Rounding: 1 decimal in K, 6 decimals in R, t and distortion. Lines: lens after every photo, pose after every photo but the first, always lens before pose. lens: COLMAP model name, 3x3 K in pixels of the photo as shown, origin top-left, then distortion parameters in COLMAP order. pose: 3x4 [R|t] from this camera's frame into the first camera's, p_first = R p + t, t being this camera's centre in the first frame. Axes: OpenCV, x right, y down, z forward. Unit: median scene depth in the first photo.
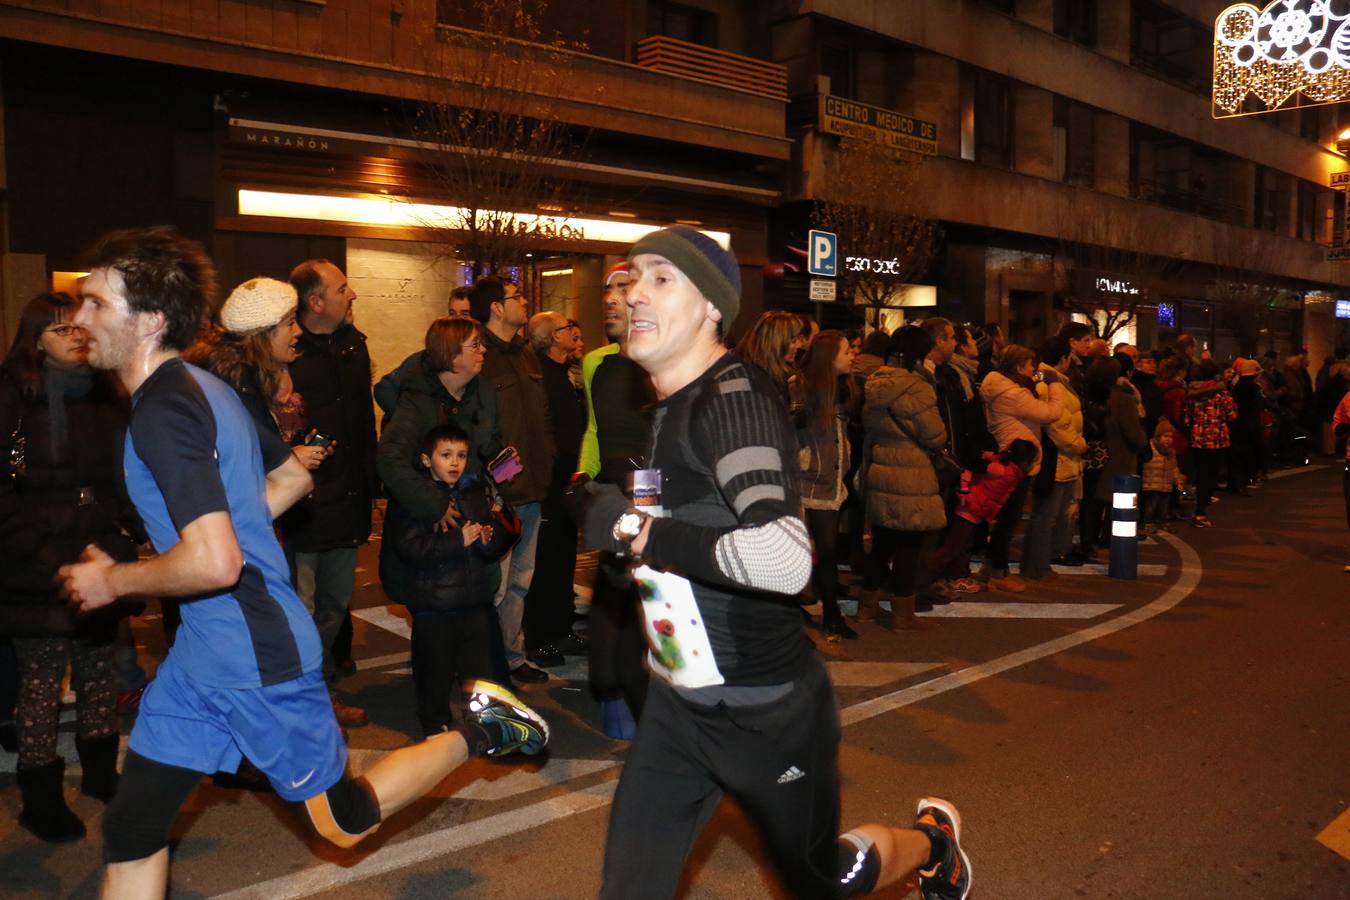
lens RADIAL K [[1106.7, 0, 675.0], [0, 1106.7, 450.0], [0, 0, 1]] dist [-0.188916, 0.171484]
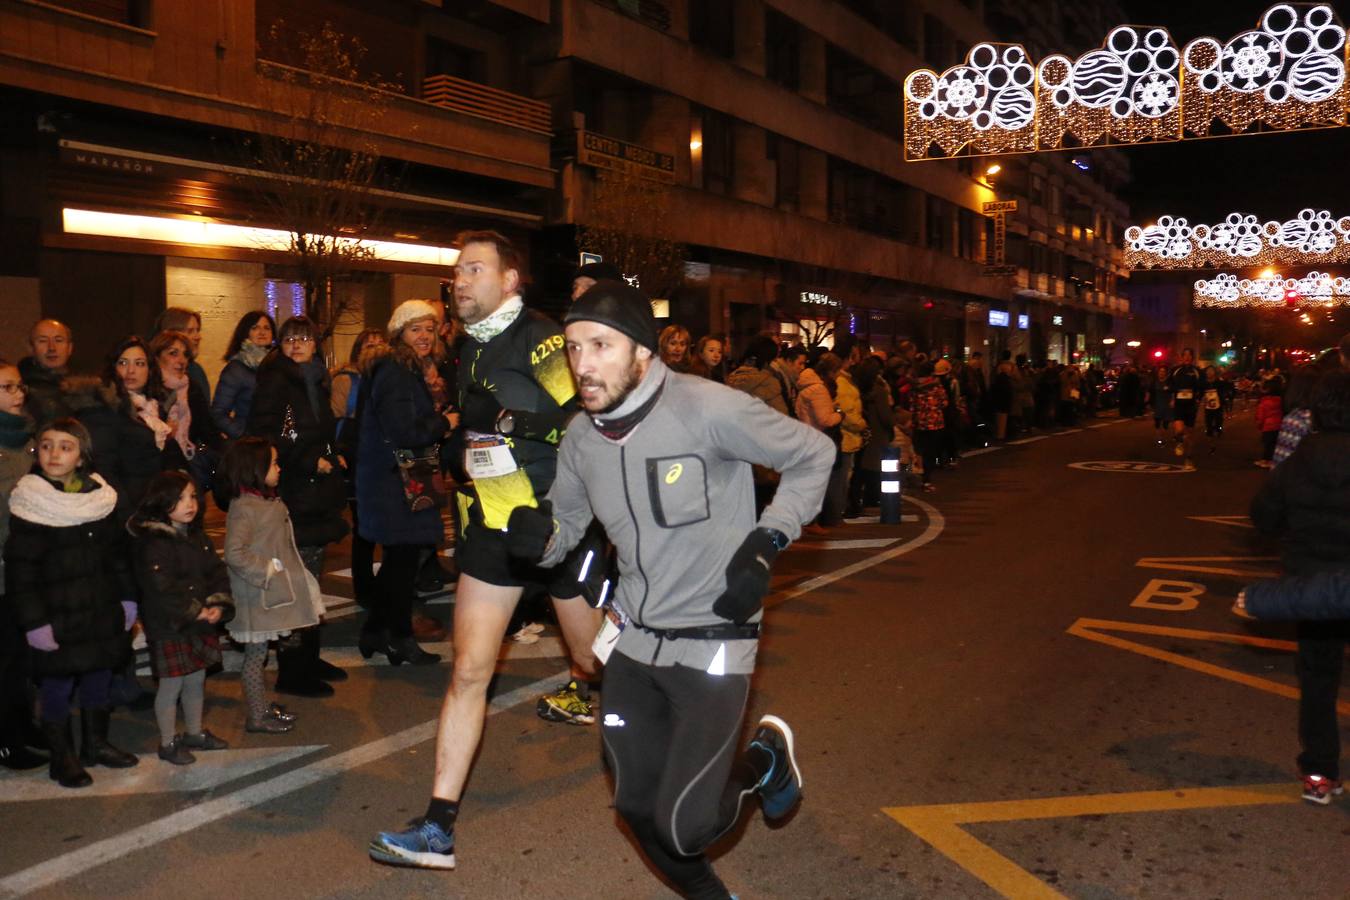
lens RADIAL K [[1106.7, 0, 675.0], [0, 1106.7, 450.0], [0, 0, 1]] dist [-0.188916, 0.171484]
pose [[0.959092, -0.030870, 0.281407, -0.100437], [0.033580, 0.999424, -0.004812, 0.011436], [-0.281097, 0.014065, 0.959576, -0.106145]]
